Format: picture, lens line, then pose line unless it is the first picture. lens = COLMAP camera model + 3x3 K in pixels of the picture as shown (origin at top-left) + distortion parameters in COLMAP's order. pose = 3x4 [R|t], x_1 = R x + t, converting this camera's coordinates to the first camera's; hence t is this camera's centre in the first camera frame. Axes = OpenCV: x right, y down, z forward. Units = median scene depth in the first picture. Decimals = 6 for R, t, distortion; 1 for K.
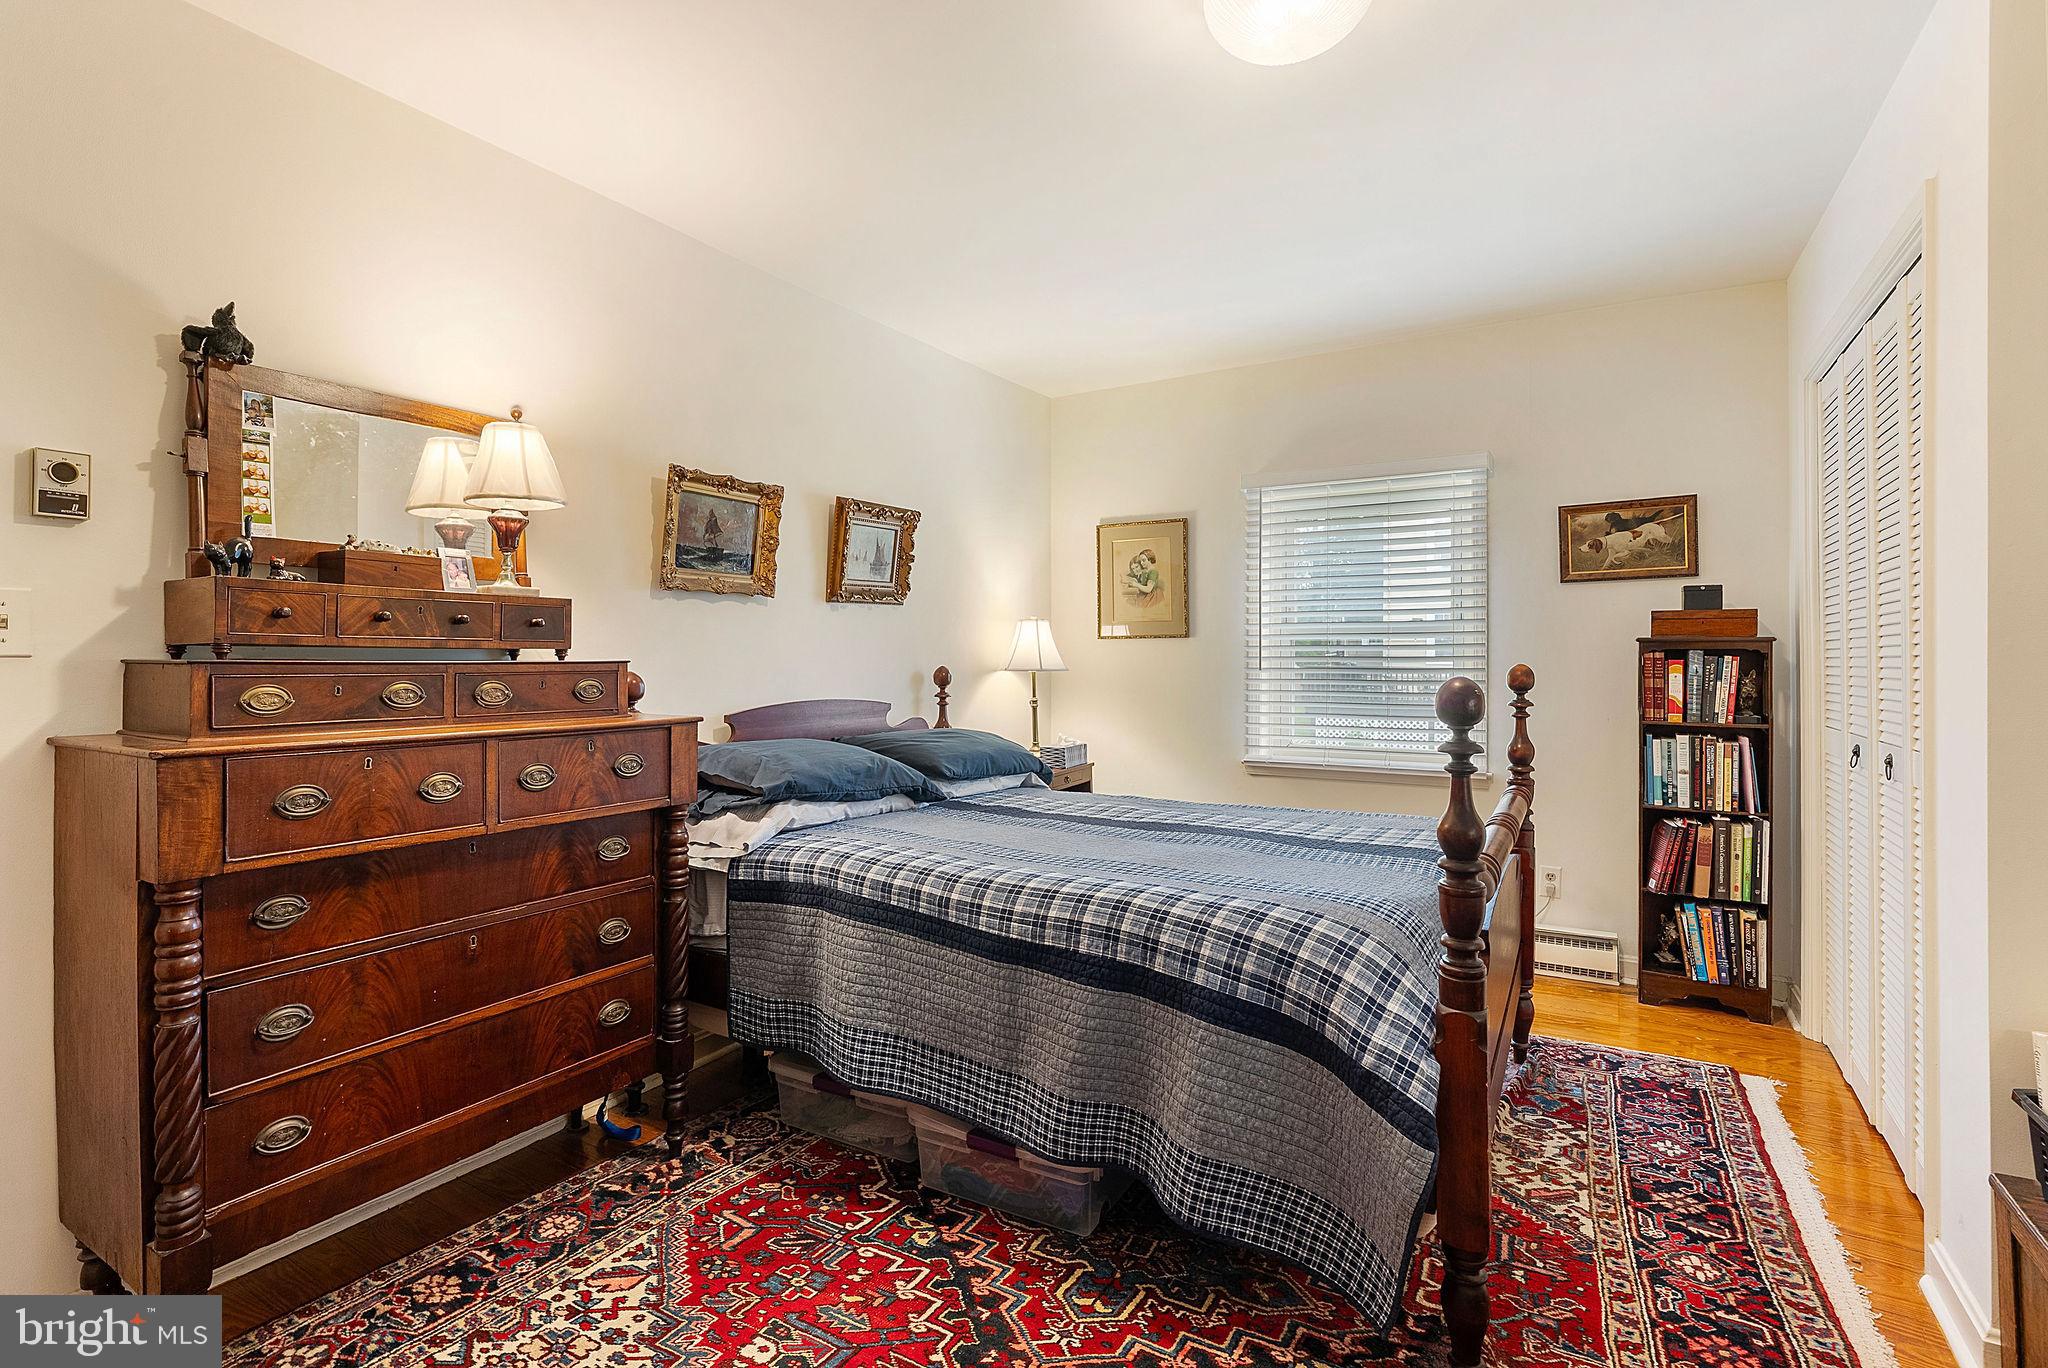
lens RADIAL K [[936.3, 0, 1020.4], [0, 936.3, 666.8], [0, 0, 1]] dist [-0.012858, 0.002224]
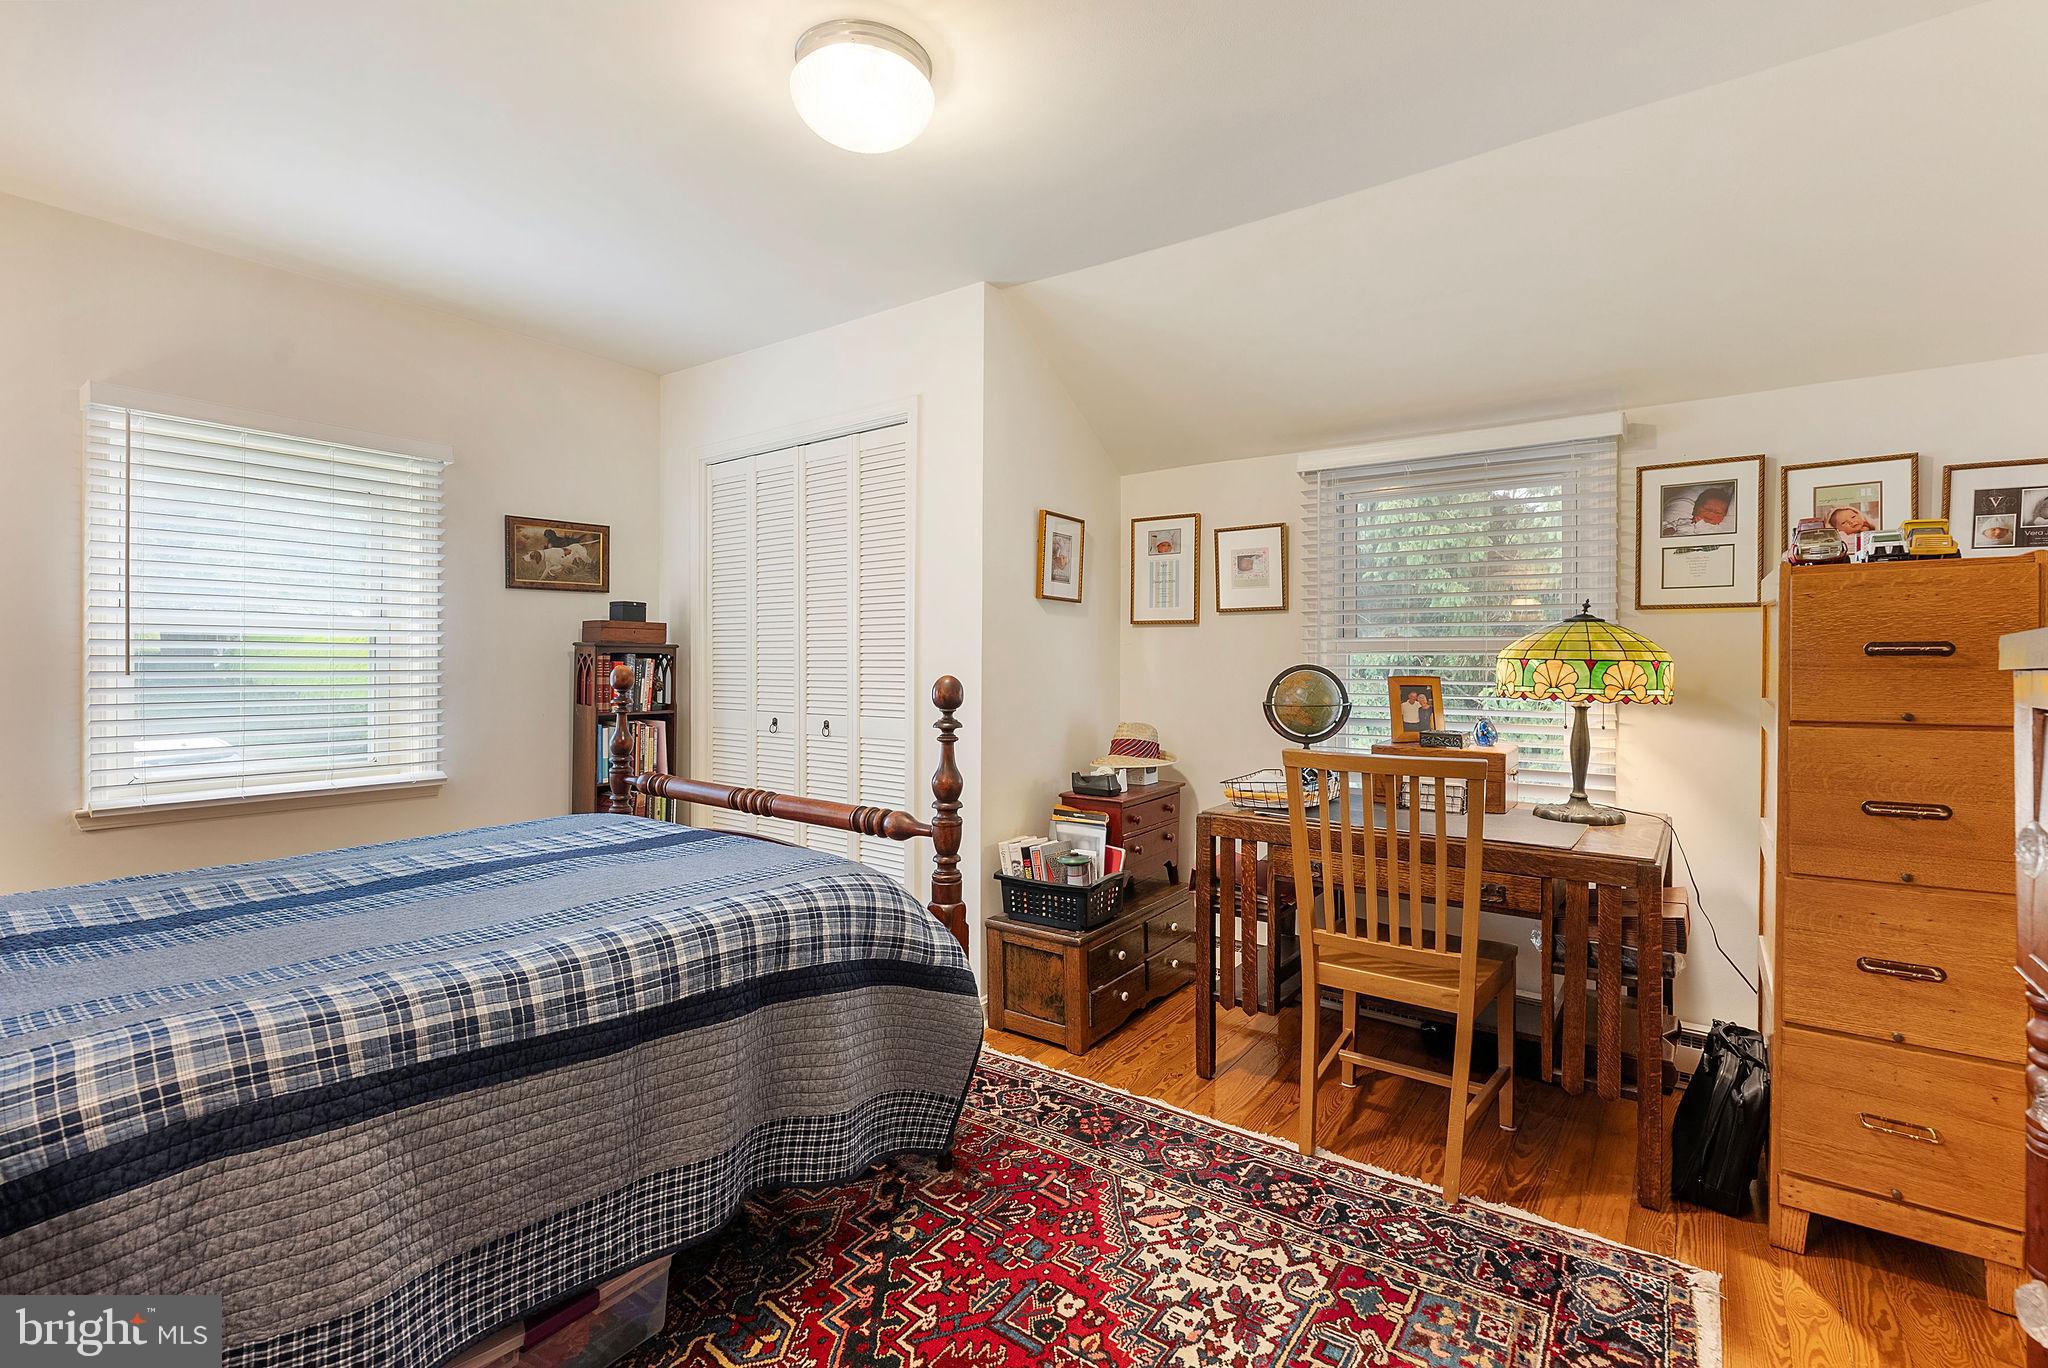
lens RADIAL K [[936.3, 0, 1019.3], [0, 936.3, 676.7], [0, 0, 1]] dist [-0.012858, 0.002224]
pose [[0.090429, -0.015896, 0.995776, -0.477200], [0.002804, 0.999873, 0.015707, -0.005247], [-0.995899, 0.001372, 0.090462, 0.373978]]
